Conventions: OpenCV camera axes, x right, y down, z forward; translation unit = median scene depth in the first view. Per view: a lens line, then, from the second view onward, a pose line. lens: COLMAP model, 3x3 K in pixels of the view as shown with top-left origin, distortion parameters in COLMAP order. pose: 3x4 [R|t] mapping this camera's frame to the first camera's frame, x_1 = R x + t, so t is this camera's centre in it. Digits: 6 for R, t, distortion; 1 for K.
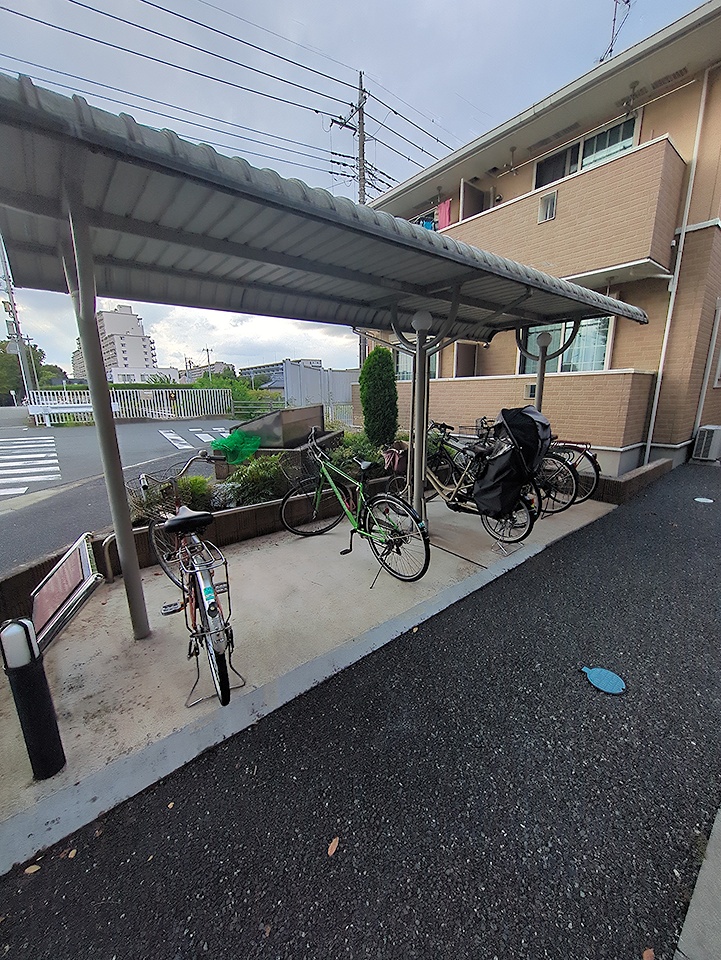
lens RADIAL K [[379.2, 0, 359.6], [0, 379.2, 475.7], [0, 0, 1]] dist [0.001218, -0.000056]
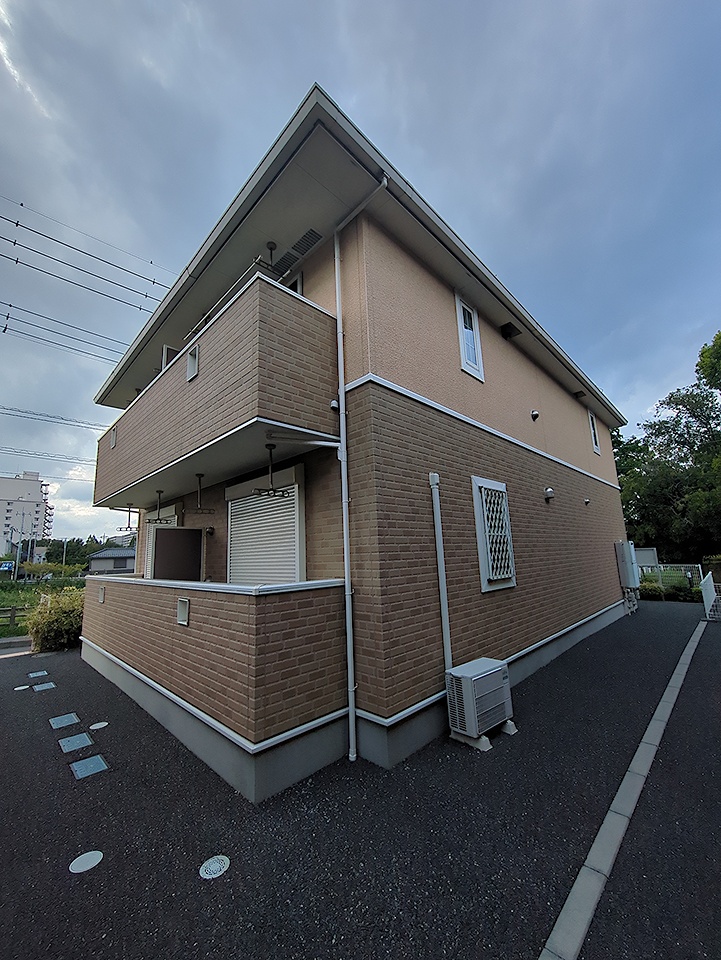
lens RADIAL K [[379.2, 0, 353.0], [0, 379.2, 486.9], [0, 0, 1]] dist [0.001218, -0.000056]
pose [[0.994455, -0.003783, 0.105099, 0.771417], [0.044774, 0.919488, -0.390559, -0.184785], [-0.095160, 0.393099, 0.914559, 0.399471]]
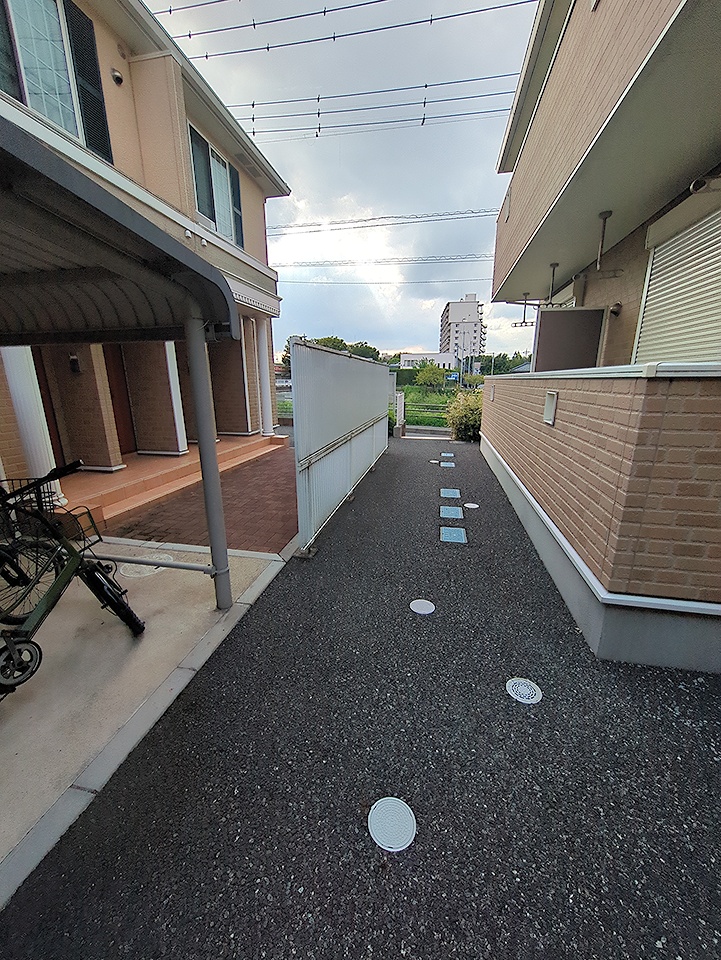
lens RADIAL K [[379.2, 0, 357.6], [0, 379.2, 481.2], [0, 0, 1]] dist [0.001218, -0.000056]
pose [[0.642142, 0.211276, -0.736896, 0.781223], [-0.177400, 0.976132, 0.125279, -0.176376], [0.745777, 0.050278, 0.664296, 0.596135]]
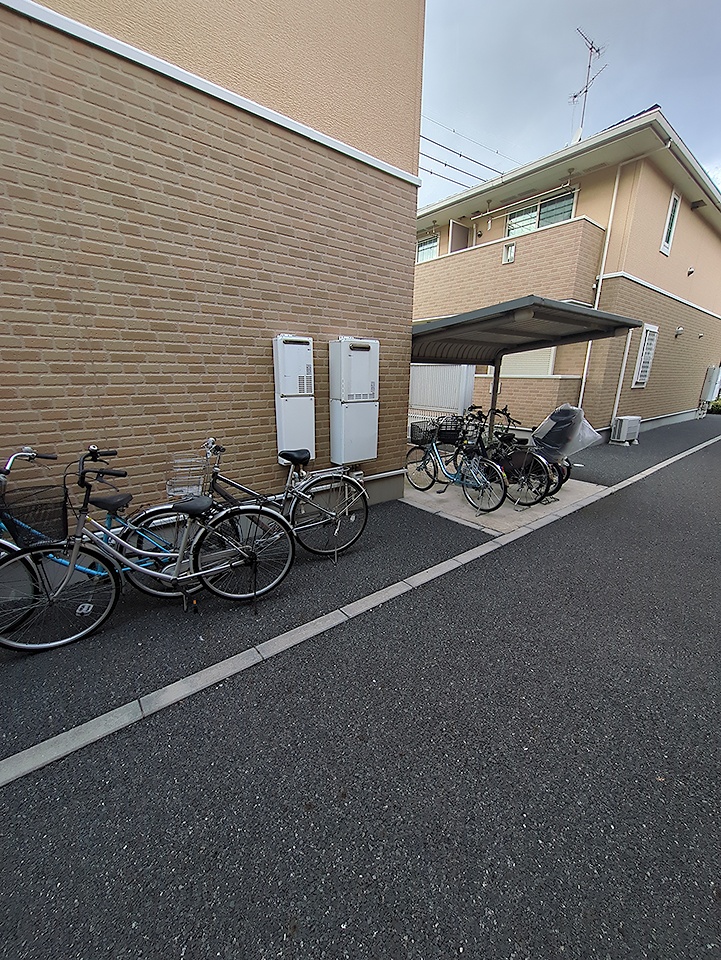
lens RADIAL K [[379.2, 0, 357.4], [0, 379.2, 478.9], [0, 0, 1]] dist [0.001218, -0.000056]
pose [[0.999627, 0.027300, -0.001169, -0.030999], [-0.027190, 0.998026, 0.056612, 0.046459], [0.002712, -0.056559, 0.998396, -0.439657]]
